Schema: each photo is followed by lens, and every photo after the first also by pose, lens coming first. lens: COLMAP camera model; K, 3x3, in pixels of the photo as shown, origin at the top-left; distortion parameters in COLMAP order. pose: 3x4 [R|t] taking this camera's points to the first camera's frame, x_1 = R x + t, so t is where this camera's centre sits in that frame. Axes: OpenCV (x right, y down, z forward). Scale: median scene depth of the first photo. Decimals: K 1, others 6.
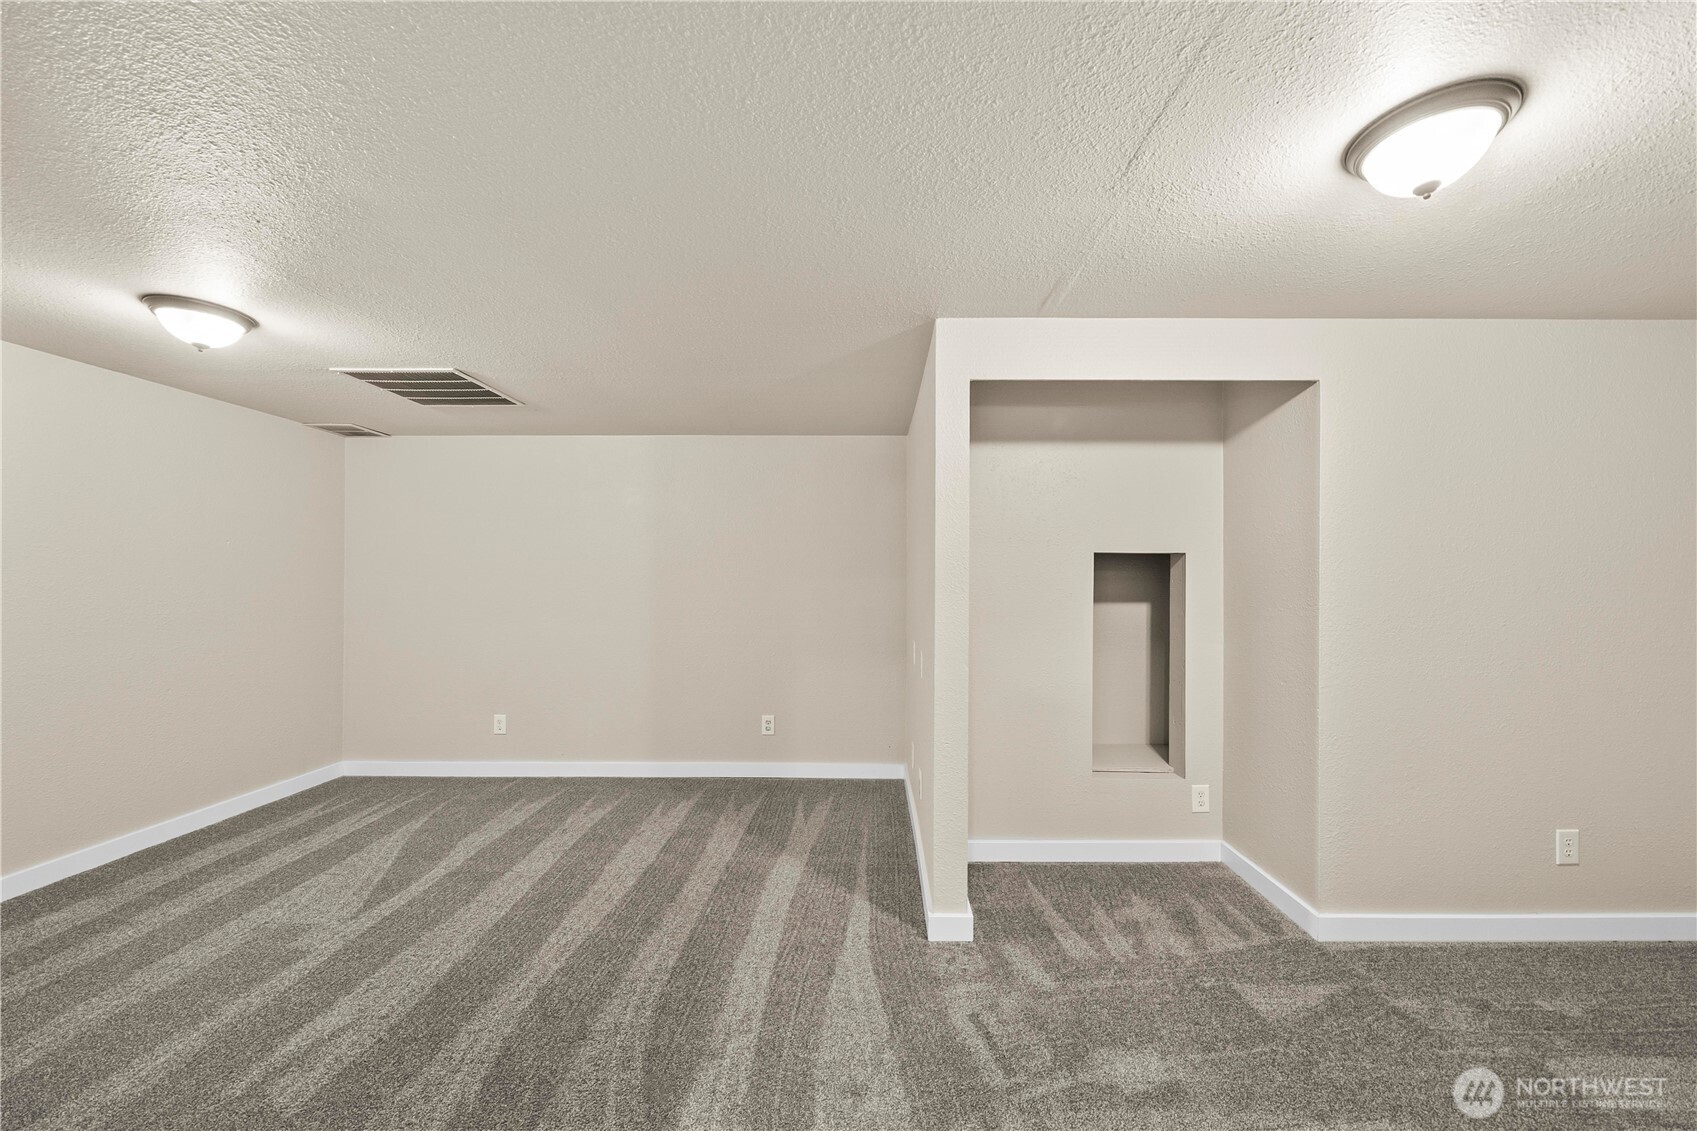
lens RADIAL K [[580.1, 0, 854.3], [0, 580.1, 573.3], [0, 0, 1]] dist [-0.002165, -0.000215]
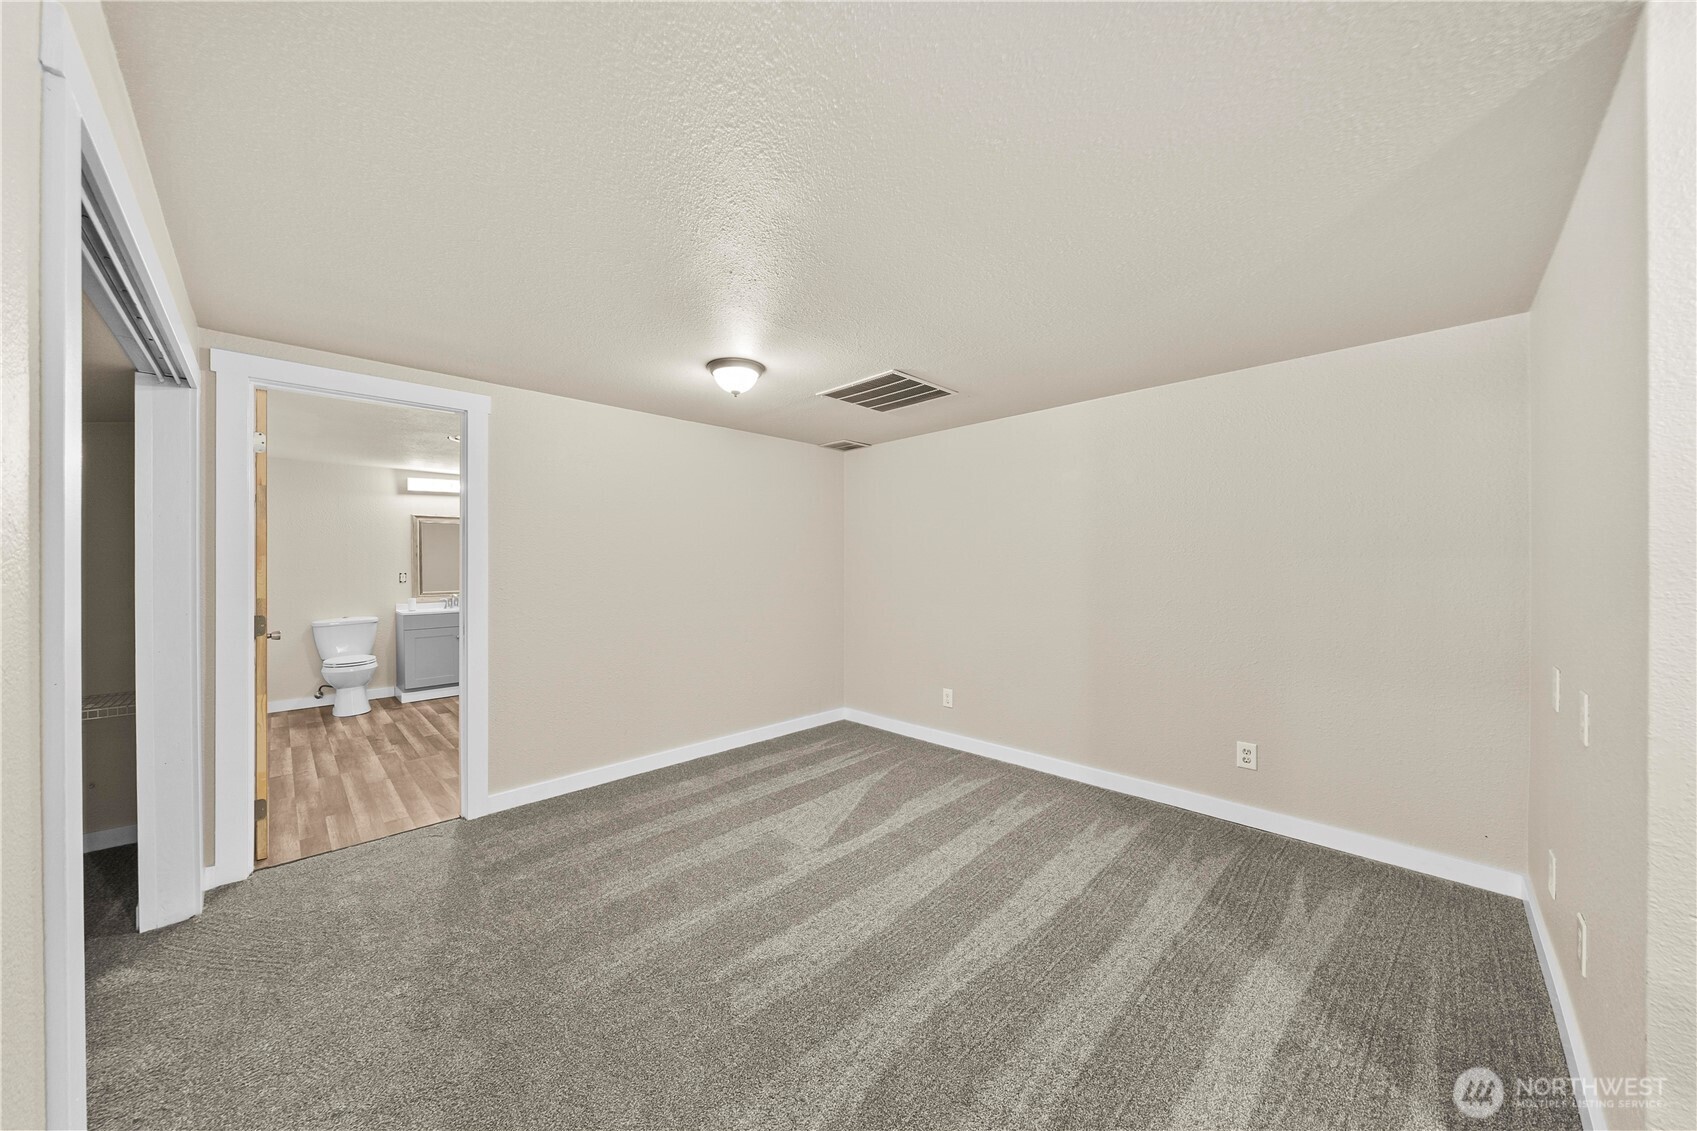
lens RADIAL K [[580.1, 0, 845.3], [0, 580.1, 564.1], [0, 0, 1]] dist [-0.002165, -0.000215]
pose [[0.721328, -0.004036, -0.692582, -0.004344], [0.012489, 0.999896, 0.007179, 0.003189], [0.692481, -0.013828, 0.721303, 0.164478]]
